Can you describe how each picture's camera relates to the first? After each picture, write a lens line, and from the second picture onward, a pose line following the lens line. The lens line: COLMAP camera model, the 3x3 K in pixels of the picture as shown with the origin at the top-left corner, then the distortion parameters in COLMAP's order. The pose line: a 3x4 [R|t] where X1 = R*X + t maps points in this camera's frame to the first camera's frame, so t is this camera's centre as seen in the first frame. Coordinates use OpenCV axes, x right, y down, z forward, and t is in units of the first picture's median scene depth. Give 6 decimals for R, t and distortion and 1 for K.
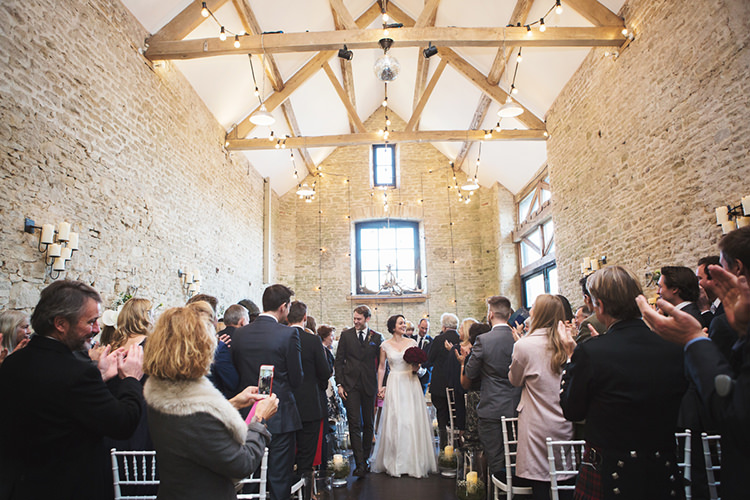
lens RADIAL K [[514.9, 0, 375.0], [0, 514.9, 250.0], [0, 0, 1]] dist [-0.080541, 0.047902]
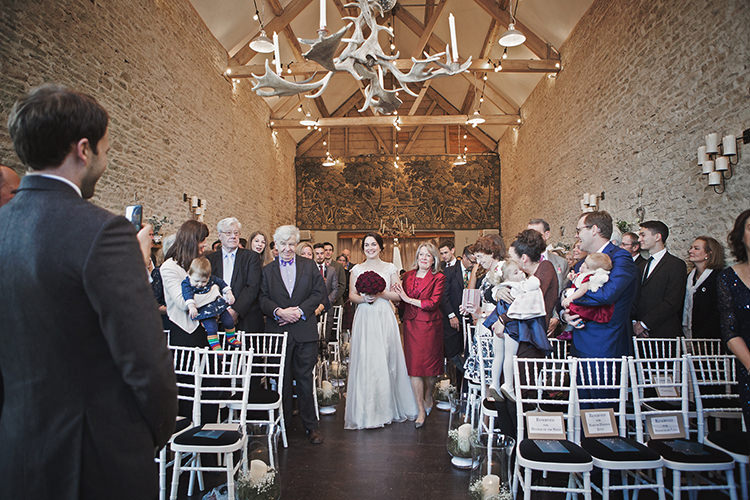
lens RADIAL K [[514.9, 0, 375.0], [0, 514.9, 250.0], [0, 0, 1]] dist [-0.080541, 0.047902]
pose [[-0.999474, 0.021373, 0.024387, 0.024569], [0.015396, 0.974643, -0.223236, 0.350785], [-0.028540, -0.222743, -0.974459, 1.882019]]
